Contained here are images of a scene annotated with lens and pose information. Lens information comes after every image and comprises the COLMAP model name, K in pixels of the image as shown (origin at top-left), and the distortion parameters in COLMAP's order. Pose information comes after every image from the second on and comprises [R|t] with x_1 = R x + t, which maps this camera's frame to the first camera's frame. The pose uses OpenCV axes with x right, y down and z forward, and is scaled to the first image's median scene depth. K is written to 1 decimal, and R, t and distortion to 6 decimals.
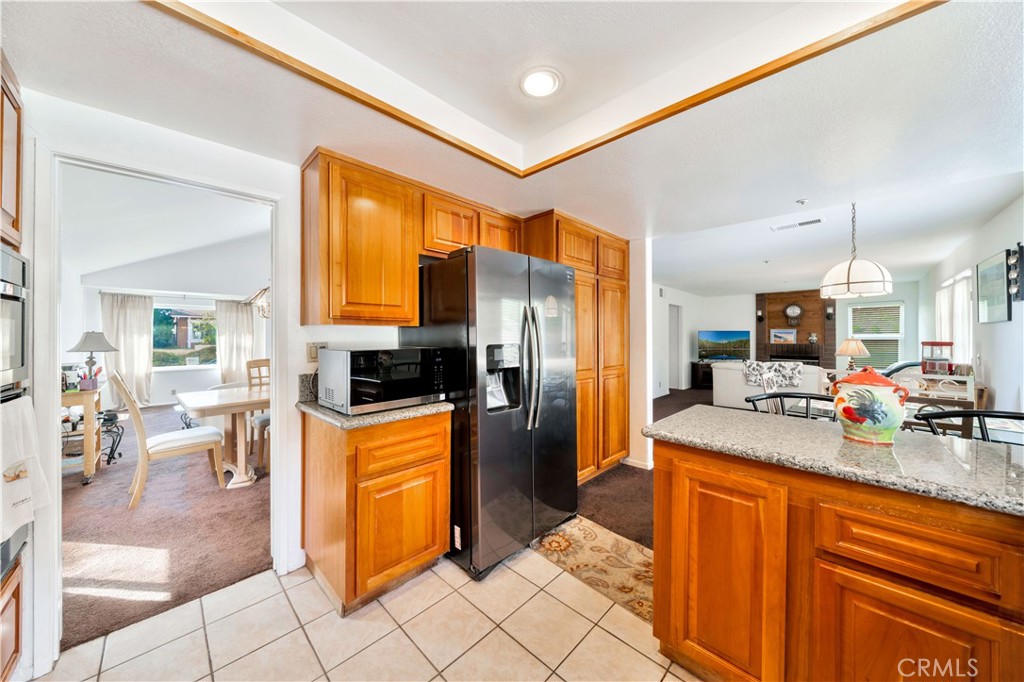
lens RADIAL K [[348.7, 0, 507.7], [0, 348.7, 337.1], [0, 0, 1]] dist [-0.005732, 0.000857]
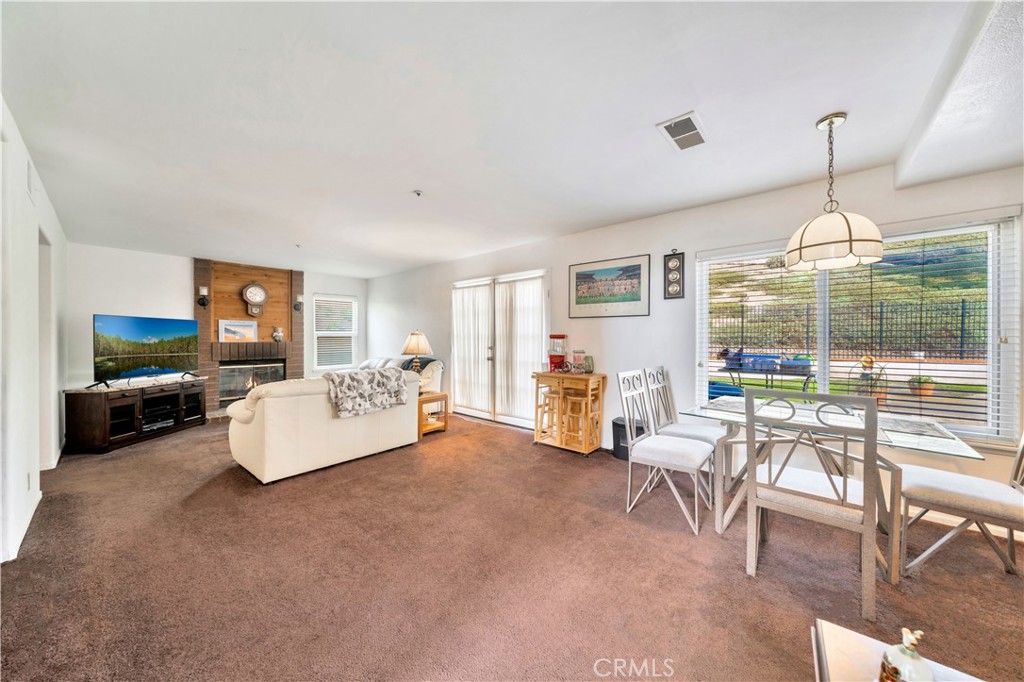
lens RADIAL K [[348.7, 0, 510.5], [0, 348.7, 340.3], [0, 0, 1]] dist [-0.005732, 0.000857]
pose [[-0.054951, -0.003224, 0.998484, 0.108129], [-0.003233, 0.999990, 0.003051, 0.011739], [-0.998484, -0.003060, -0.054961, 0.527834]]
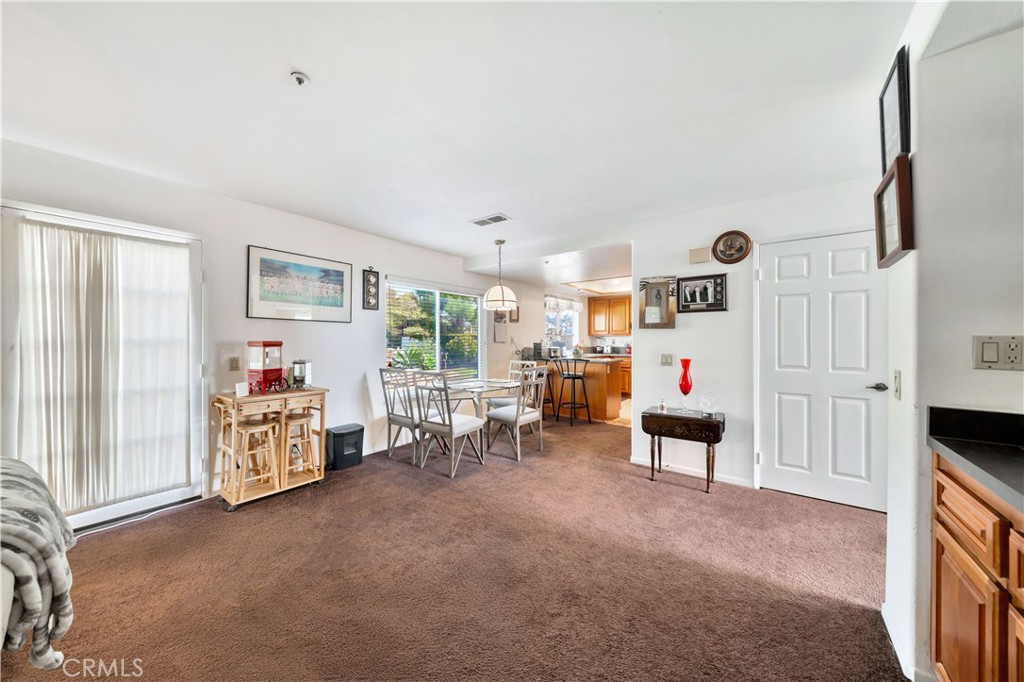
lens RADIAL K [[348.7, 0, 509.5], [0, 348.7, 338.5], [0, 0, 1]] dist [-0.005732, 0.000857]
pose [[-0.994031, 0.001080, -0.109095, 0.363269], [0.001414, 0.999995, -0.002988, 0.004131], [0.109091, -0.003124, -0.994027, 0.791884]]
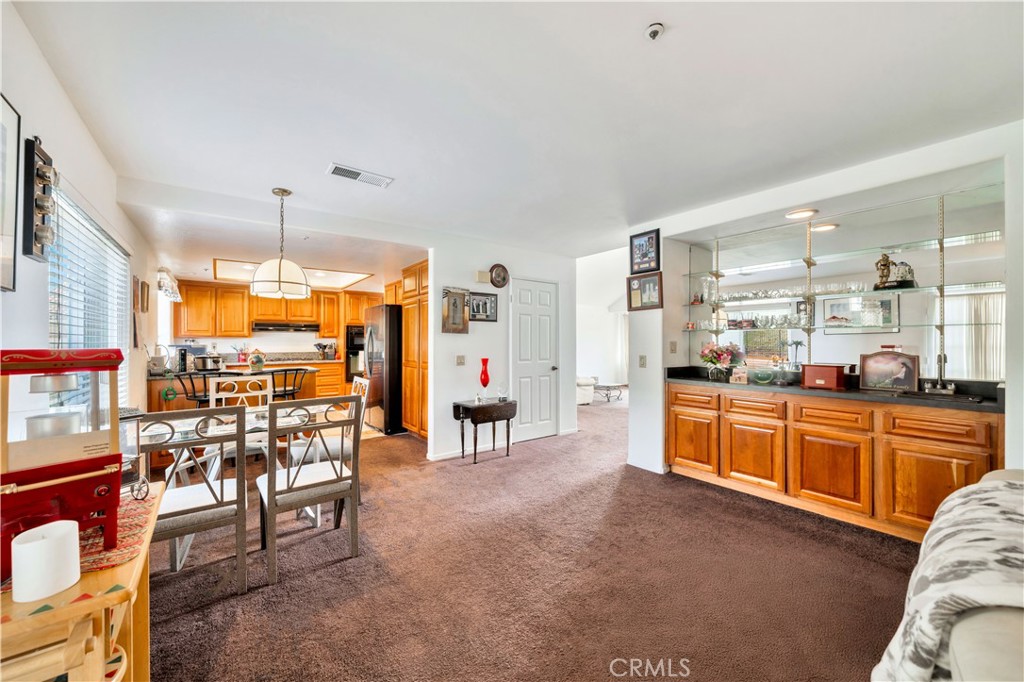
lens RADIAL K [[384.7, 0, 504.6], [0, 384.7, 339.5], [0, 0, 1]] dist [-0.001064, -0.000019]
pose [[-0.169966, -0.007271, -0.985423, 0.630675], [0.000512, 0.999972, -0.007466, 0.003832], [0.985450, -0.001774, -0.169957, 0.562359]]
